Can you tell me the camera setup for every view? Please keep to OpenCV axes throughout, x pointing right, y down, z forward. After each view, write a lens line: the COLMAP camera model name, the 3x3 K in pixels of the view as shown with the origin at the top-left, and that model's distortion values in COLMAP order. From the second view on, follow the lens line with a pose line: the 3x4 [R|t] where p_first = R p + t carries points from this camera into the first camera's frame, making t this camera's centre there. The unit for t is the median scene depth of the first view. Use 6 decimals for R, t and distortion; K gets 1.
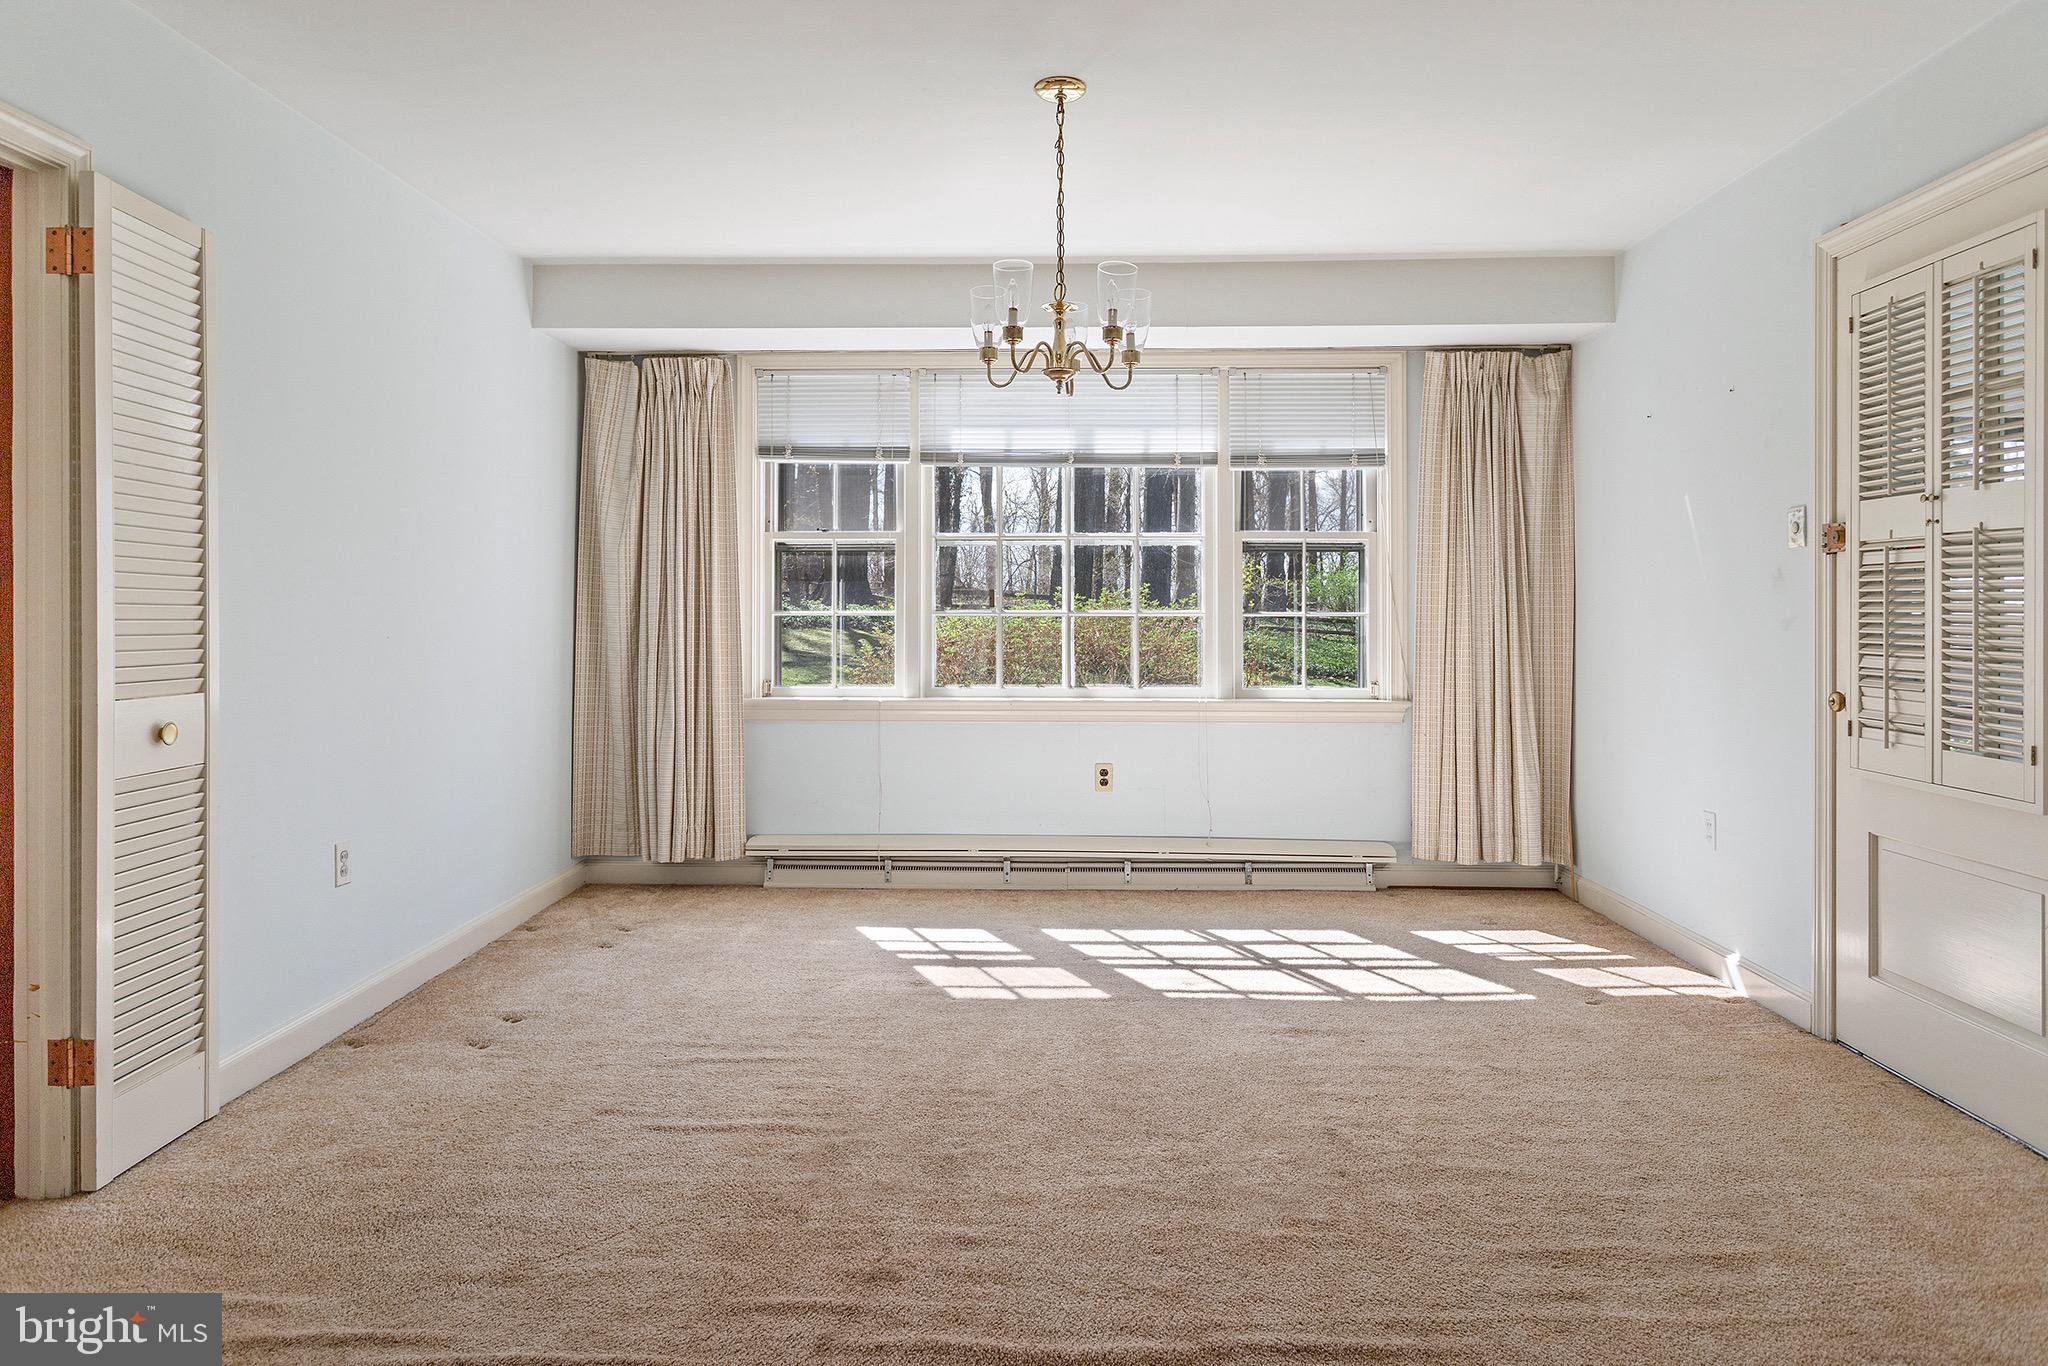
lens RADIAL K [[1228.3, 0, 1033.0], [0, 1228.3, 605.8], [0, 0, 1]] dist [-0.016785, 0.007811]
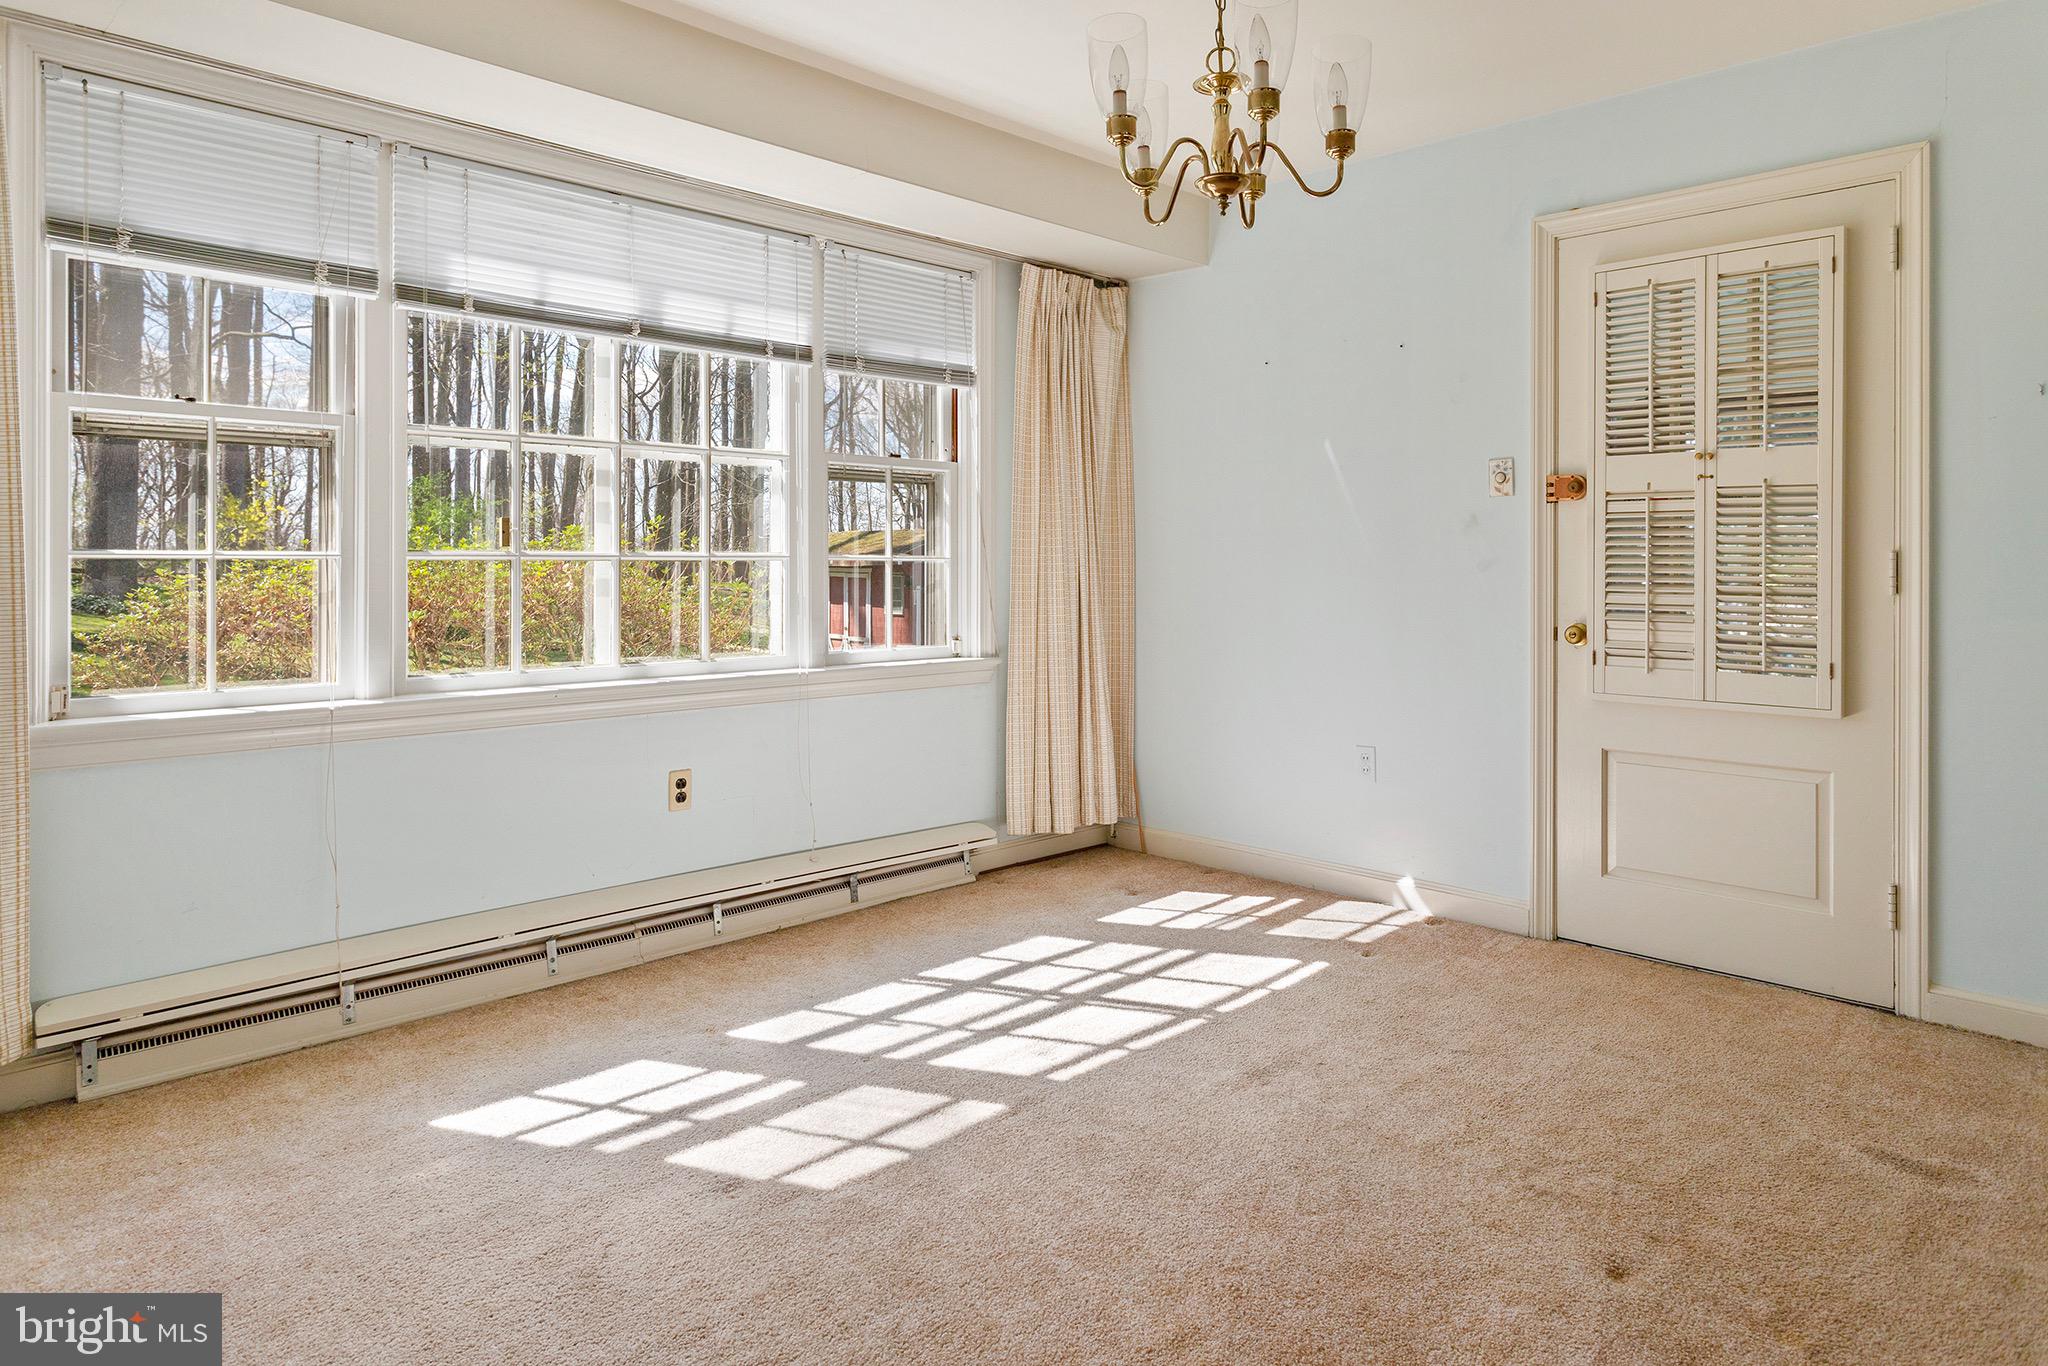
lens RADIAL K [[1228.3, 0, 1031.9], [0, 1228.3, 557.8], [0, 0, 1]] dist [-0.016785, 0.007811]
pose [[0.685472, 0.002674, 0.728094, -0.320412], [-0.004180, 0.999991, 0.000263, 0.006351], [-0.728087, -0.003223, 0.685477, 0.382947]]
